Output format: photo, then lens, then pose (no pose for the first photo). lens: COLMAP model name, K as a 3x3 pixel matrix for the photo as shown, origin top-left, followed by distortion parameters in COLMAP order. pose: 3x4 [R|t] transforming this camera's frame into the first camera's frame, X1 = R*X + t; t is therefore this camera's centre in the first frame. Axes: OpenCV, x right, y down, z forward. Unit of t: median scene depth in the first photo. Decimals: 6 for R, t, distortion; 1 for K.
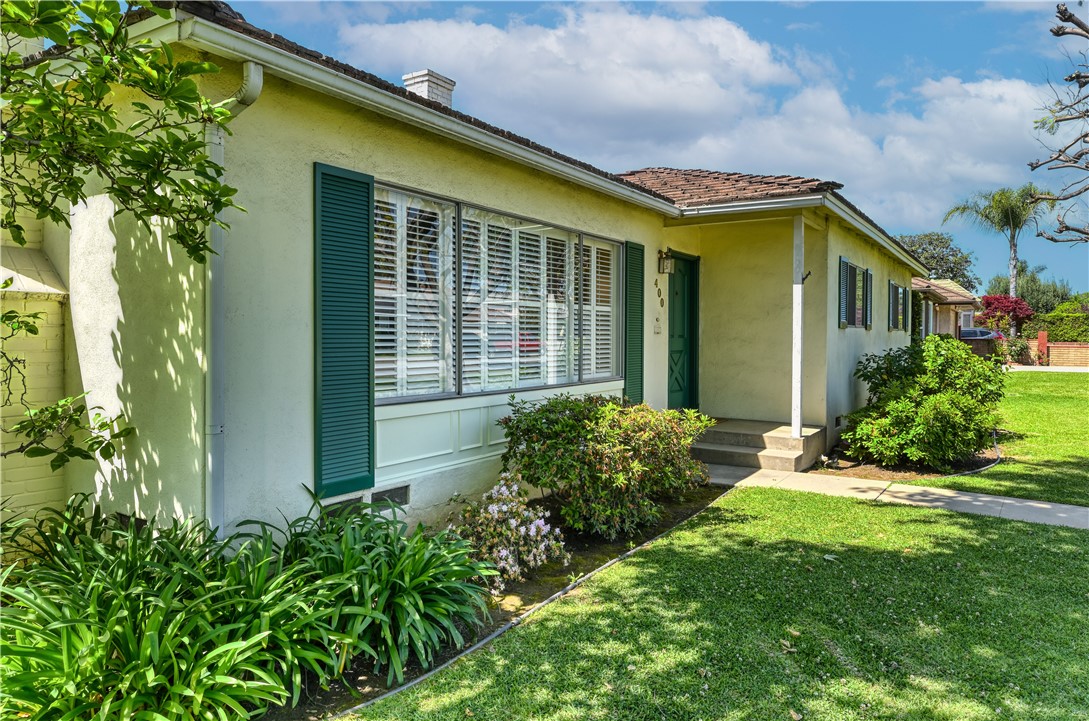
lens RADIAL K [[724.6, 0, 549.0], [0, 724.6, 355.1], [0, 0, 1]] dist [0.003545, 0.001033]
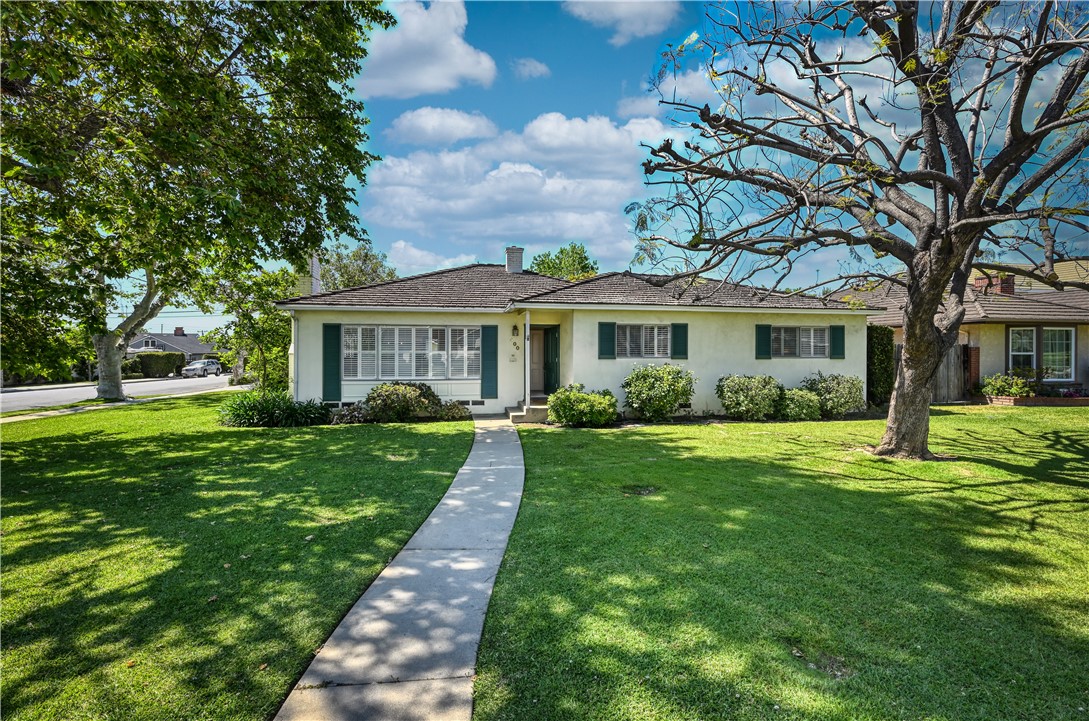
lens RADIAL K [[527.9, 0, 545.2], [0, 527.9, 358.6], [0, 0, 1]] dist [0.004414, 0.001564]
pose [[0.680284, 0.006942, -0.732915, 2.214869], [-0.017957, 0.999813, -0.007198, -0.042691], [0.732728, 0.018058, 0.680282, -0.130298]]
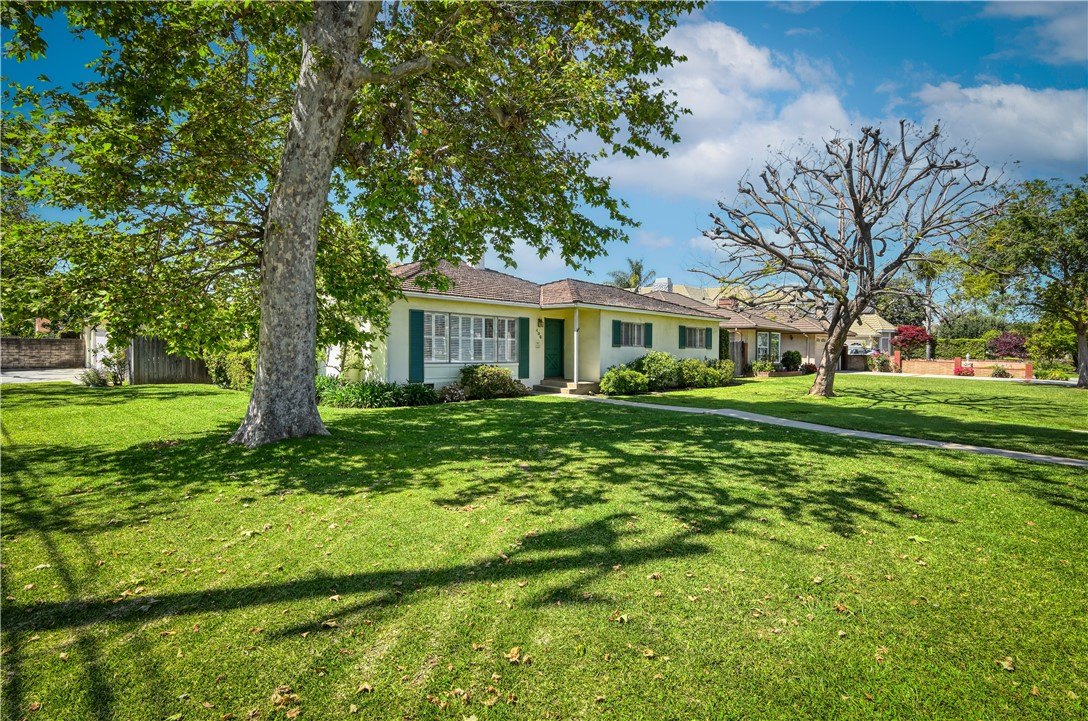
lens RADIAL K [[560.0, 0, 554.3], [0, 560.0, 375.2], [0, 0, 1]] dist [-0.000026, -0.000329]
pose [[0.982052, 0.027775, -0.186552, 0.949569], [-0.023242, 0.999380, 0.026443, 0.028448], [0.187171, -0.021632, 0.982089, -1.765189]]
